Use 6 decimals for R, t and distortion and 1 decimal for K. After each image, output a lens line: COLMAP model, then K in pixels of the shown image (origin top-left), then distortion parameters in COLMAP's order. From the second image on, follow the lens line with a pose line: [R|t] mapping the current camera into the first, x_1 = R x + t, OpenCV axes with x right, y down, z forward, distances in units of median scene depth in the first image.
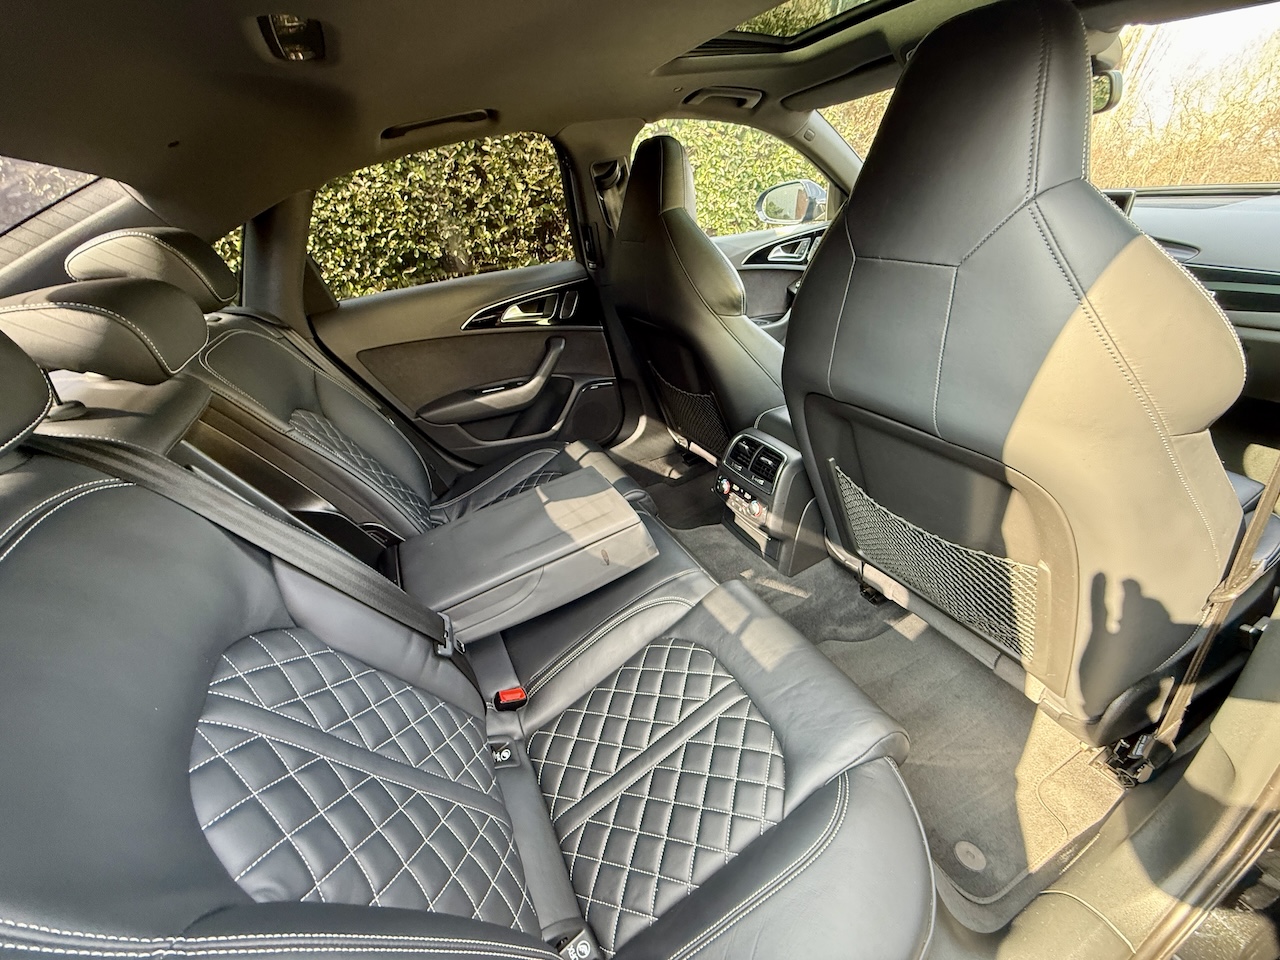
lens RADIAL K [[509.2, 0, 626.4], [0, 509.2, 479.6], [0, 0, 1]] dist [-0.002913, -0.000228]
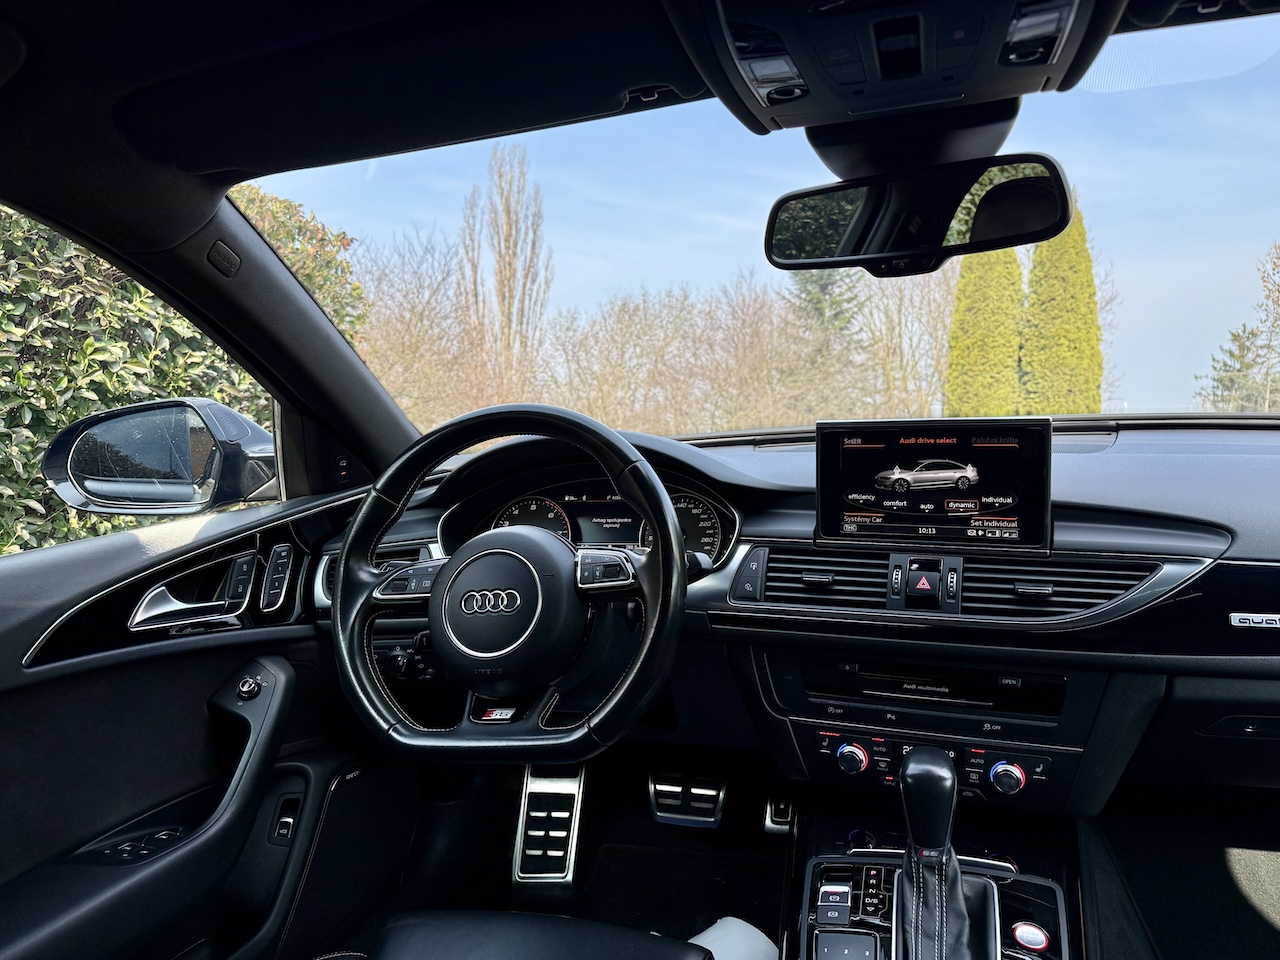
lens RADIAL K [[906.9, 0, 641.4], [0, 906.9, 488.6], [0, 0, 1]] dist [0.037120, -0.053263]
pose [[0.690647, -0.028949, 0.722612, 0.090522], [0.353578, 0.885150, -0.302477, -0.195557], [-0.630864, 0.464405, 0.621562, 0.370309]]
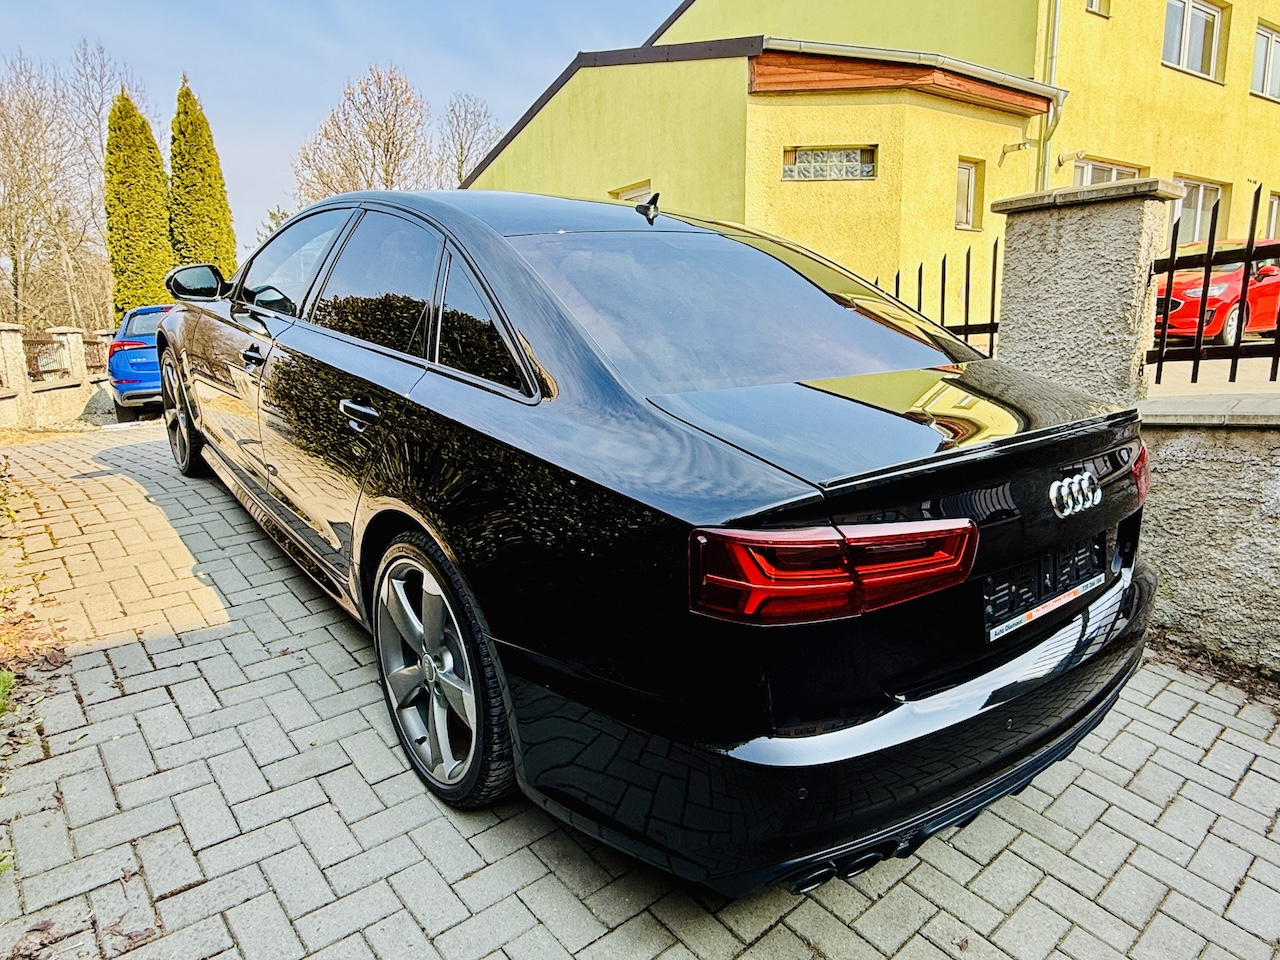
lens RADIAL K [[823.0, 0, 637.5], [0, 823.0, 477.6], [0, 0, 1]] dist [0.004560, 0.002978]
pose [[-0.227553, -0.189580, 0.955133, -1.372272], [0.467985, 0.838873, 0.277998, -0.223918], [-0.853938, 0.510247, -0.102168, 0.523266]]
